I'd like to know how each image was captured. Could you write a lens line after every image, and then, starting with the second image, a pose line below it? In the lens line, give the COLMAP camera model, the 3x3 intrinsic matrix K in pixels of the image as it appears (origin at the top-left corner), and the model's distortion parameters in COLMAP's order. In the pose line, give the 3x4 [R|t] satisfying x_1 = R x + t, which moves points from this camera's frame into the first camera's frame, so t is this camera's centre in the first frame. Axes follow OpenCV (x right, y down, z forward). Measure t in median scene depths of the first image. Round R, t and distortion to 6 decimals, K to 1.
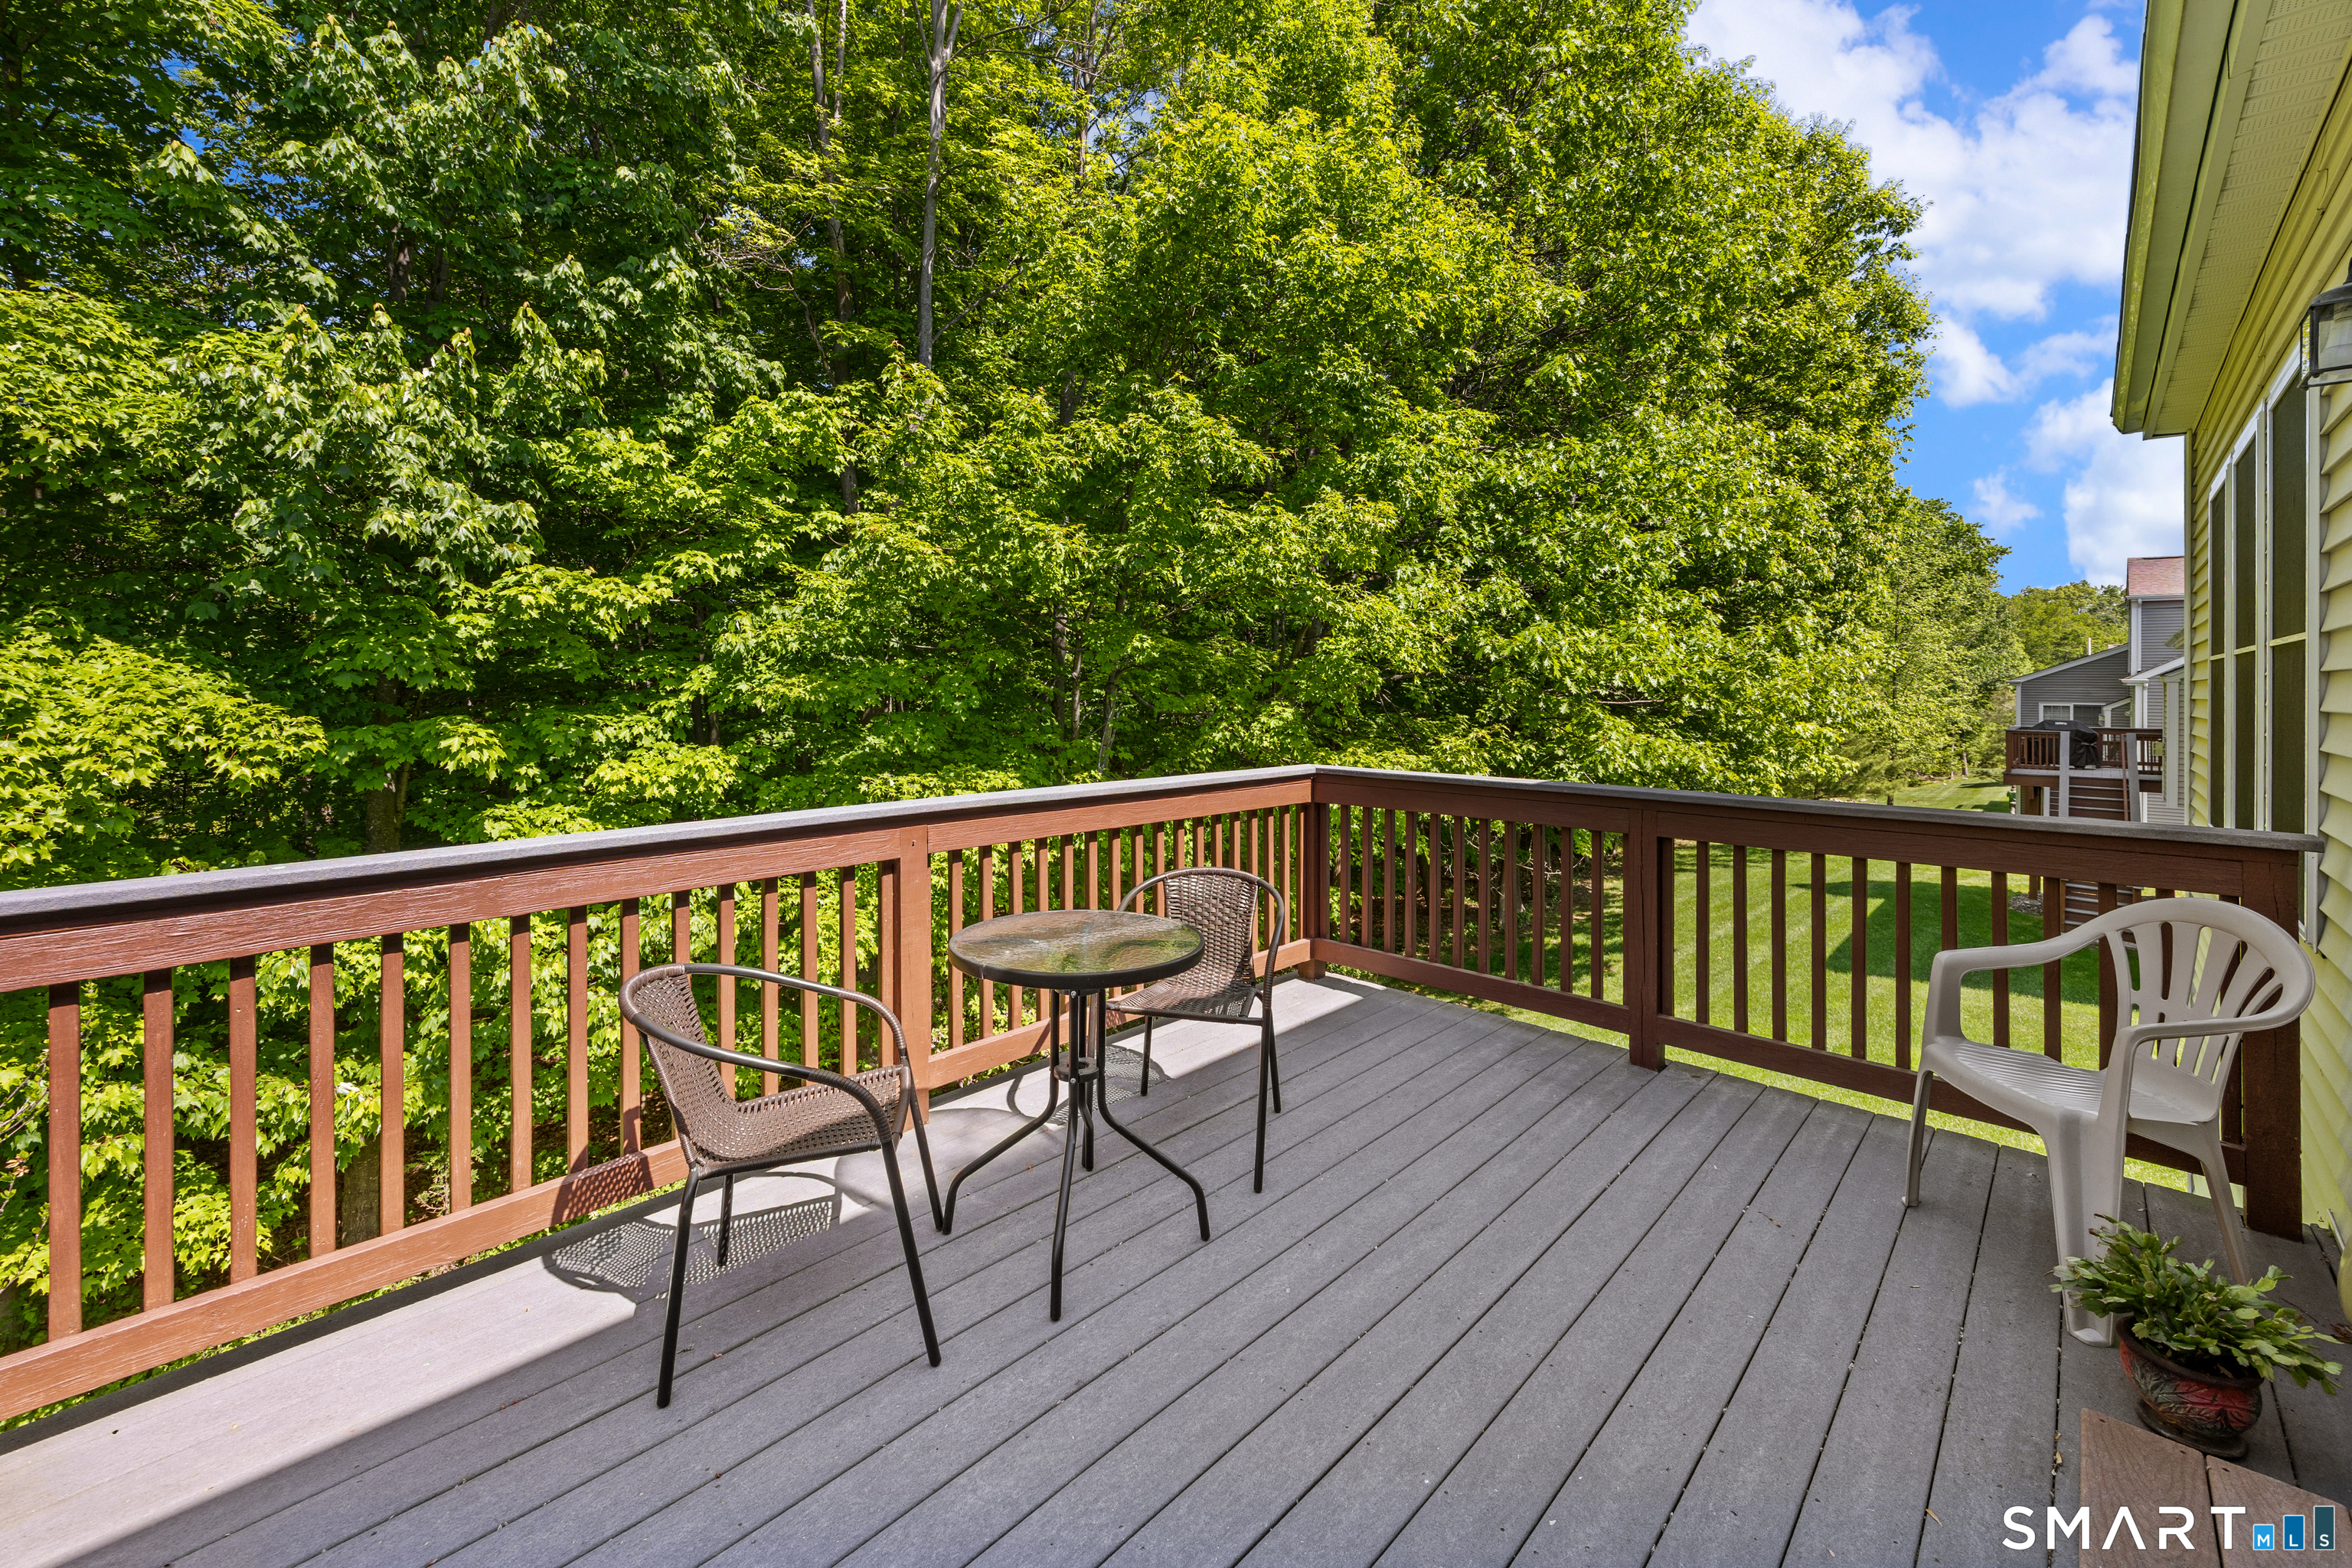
lens RADIAL K [[945.2, 0, 1173.3], [0, 945.2, 669.9], [0, 0, 1]] dist [0.003080, 0.000257]
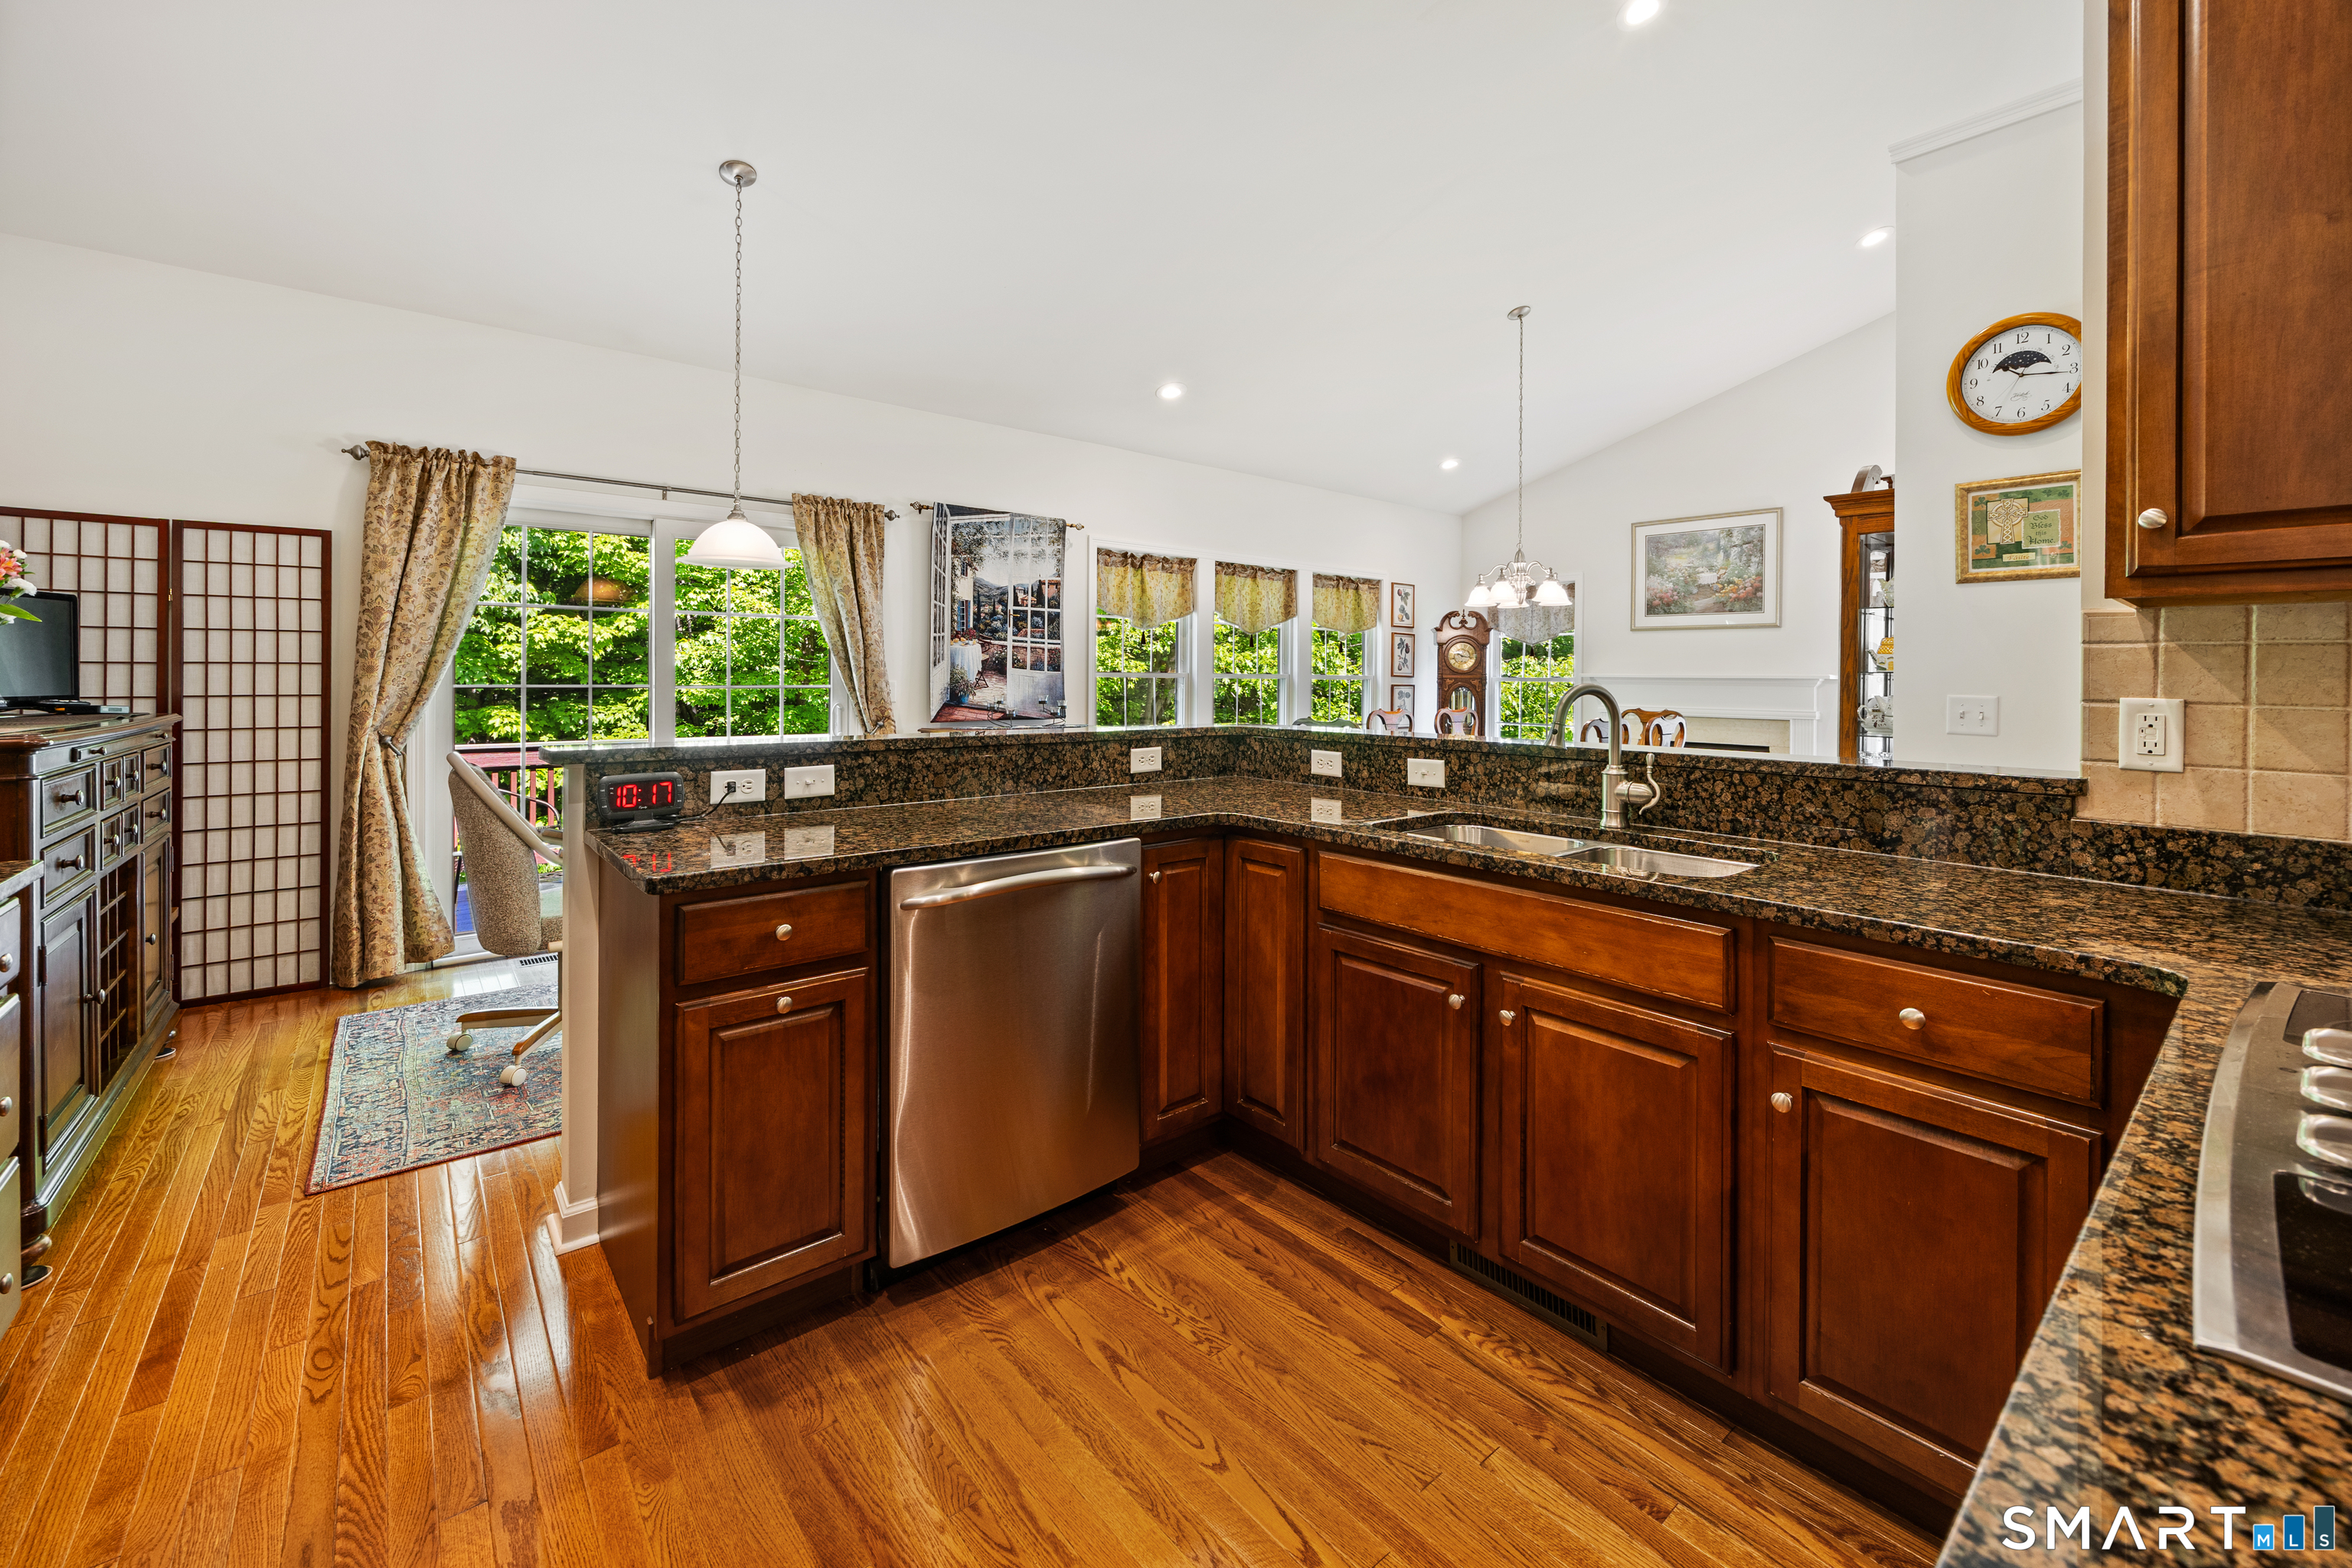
lens RADIAL K [[955.4, 0, 1176.5], [0, 955.4, 669.0], [0, 0, 1]] dist [-0.001554, 0.000079]
pose [[0.993961, 0.001604, -0.109722, 0.582905], [-0.000781, 0.999971, 0.007538, -0.028623], [0.109731, -0.007407, 0.993934, -0.519960]]
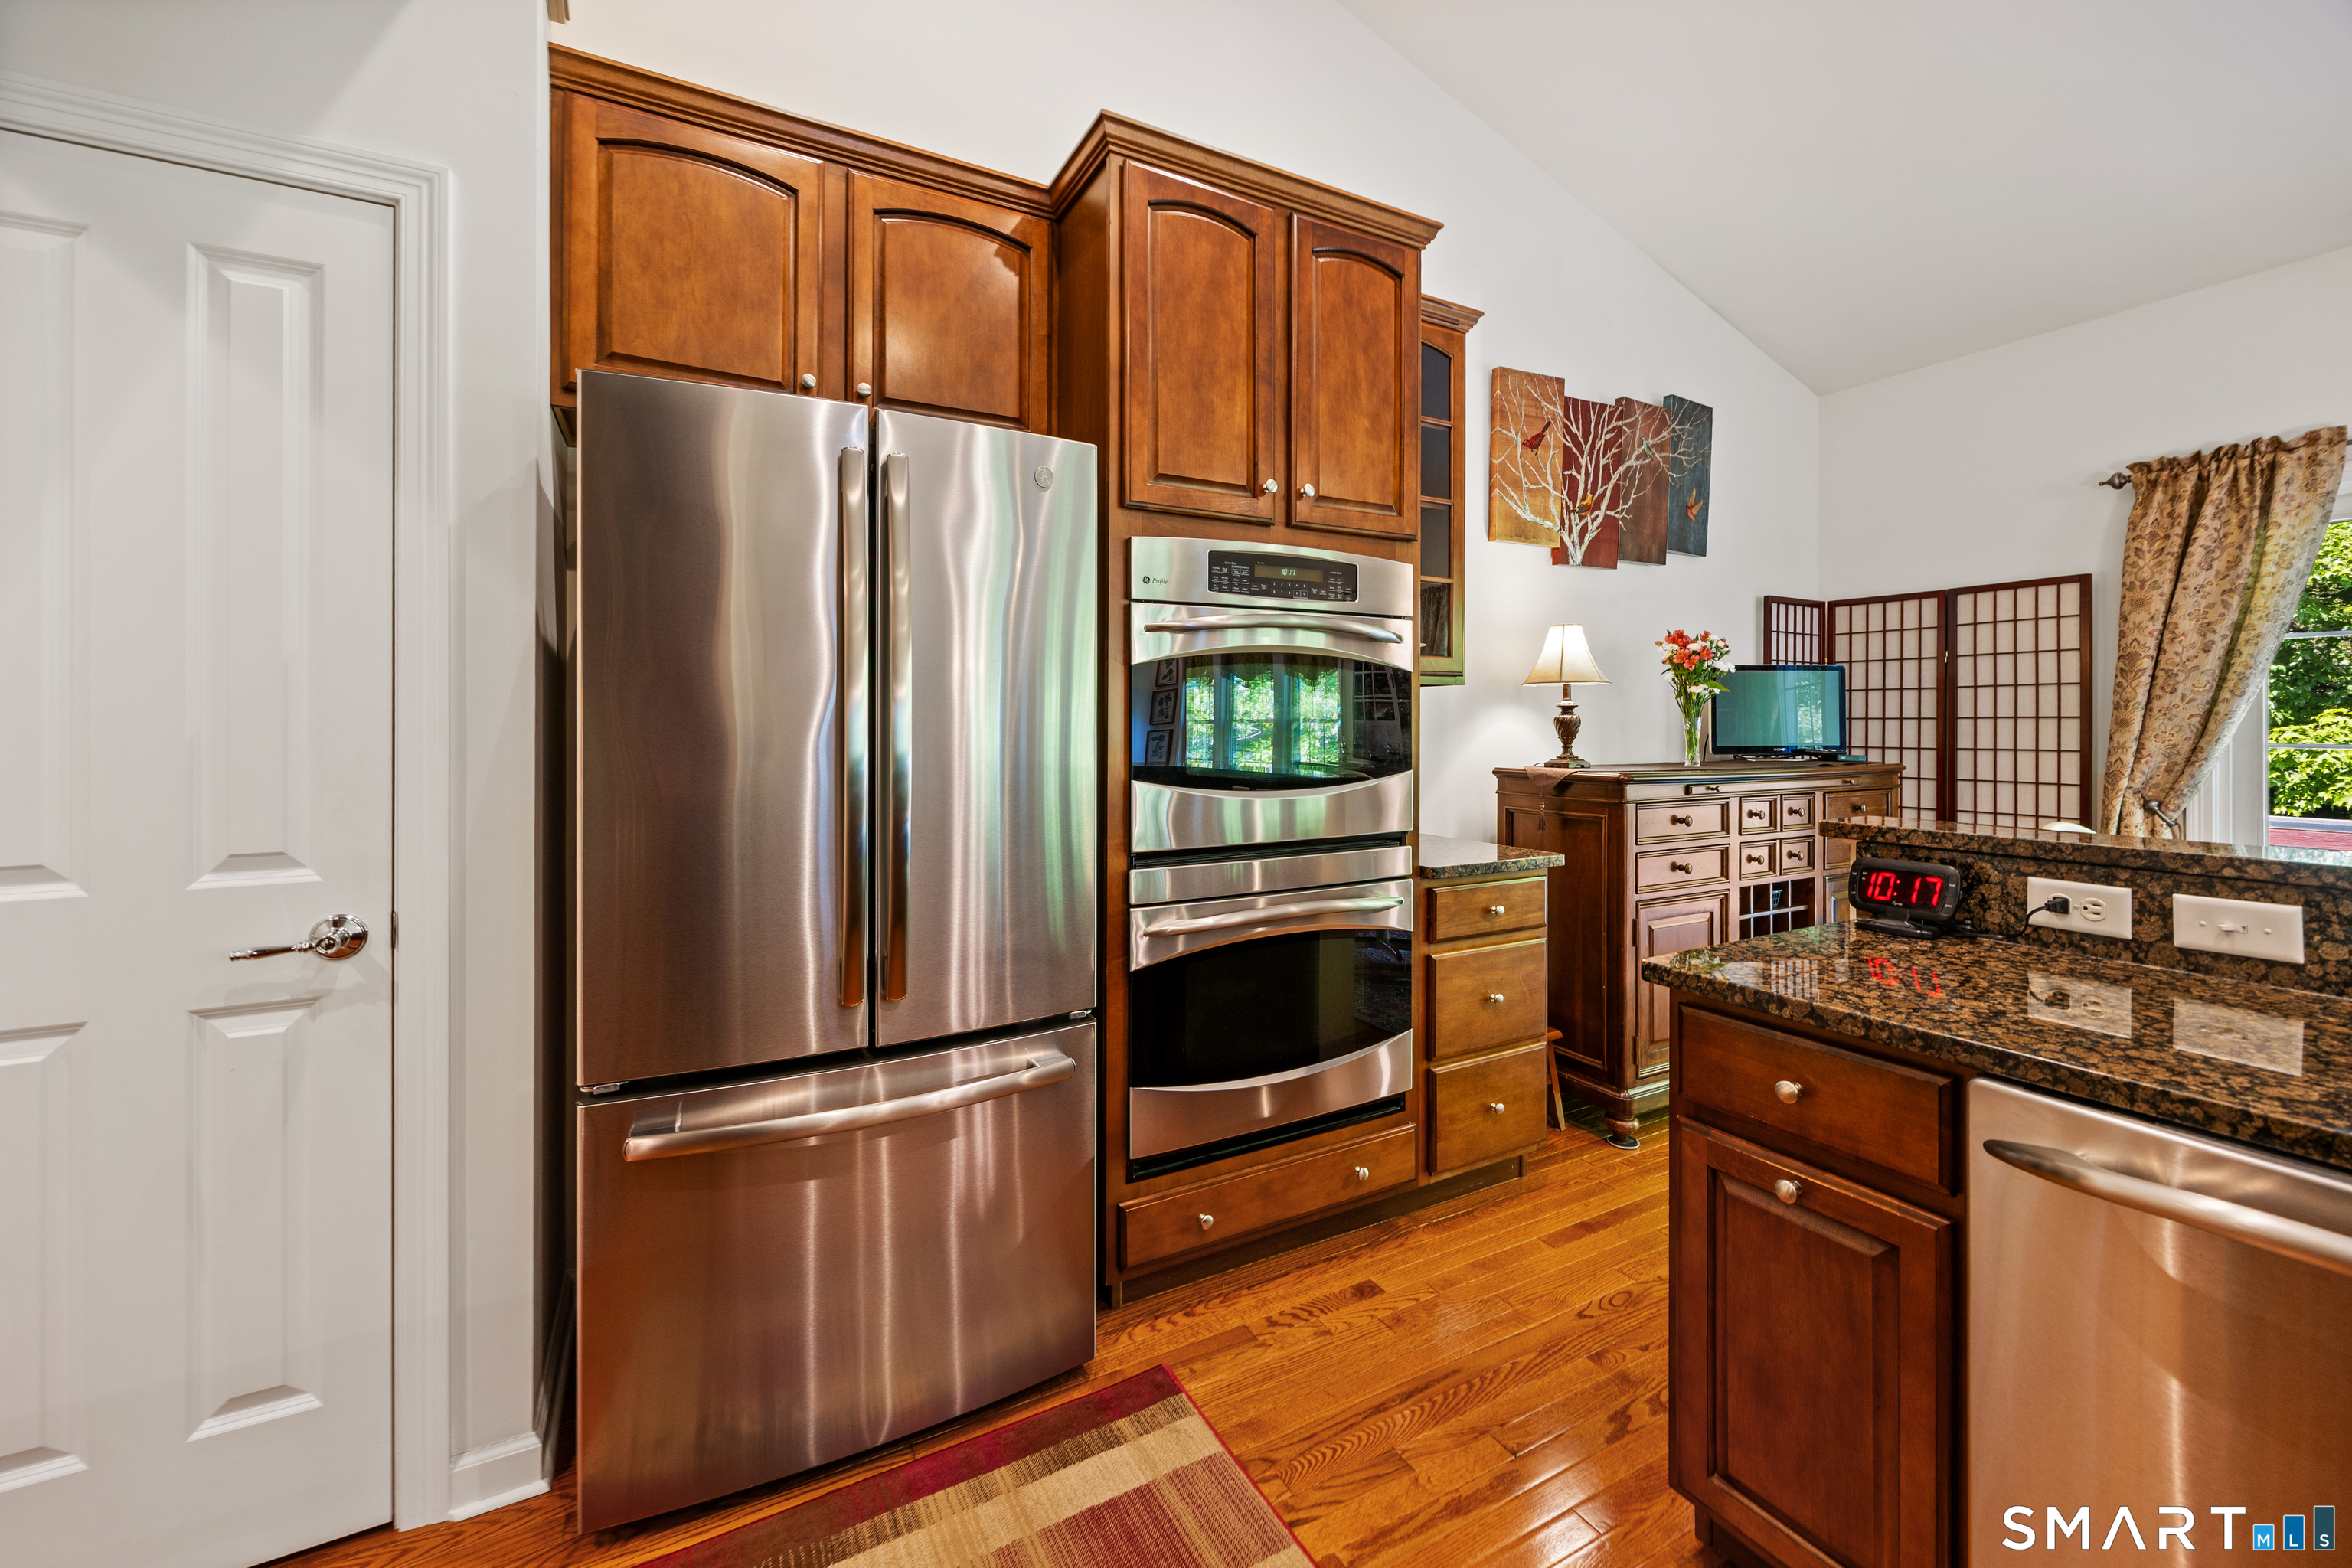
lens RADIAL K [[929.8, 0, 1174.2], [0, 929.8, 722.9], [0, 0, 1]] dist [-0.002022, -0.000240]
pose [[-0.299535, -0.000116, -0.954085, 0.652655], [0.015266, 0.999871, -0.004914, -0.029237], [0.953963, -0.016037, -0.299495, -0.353174]]
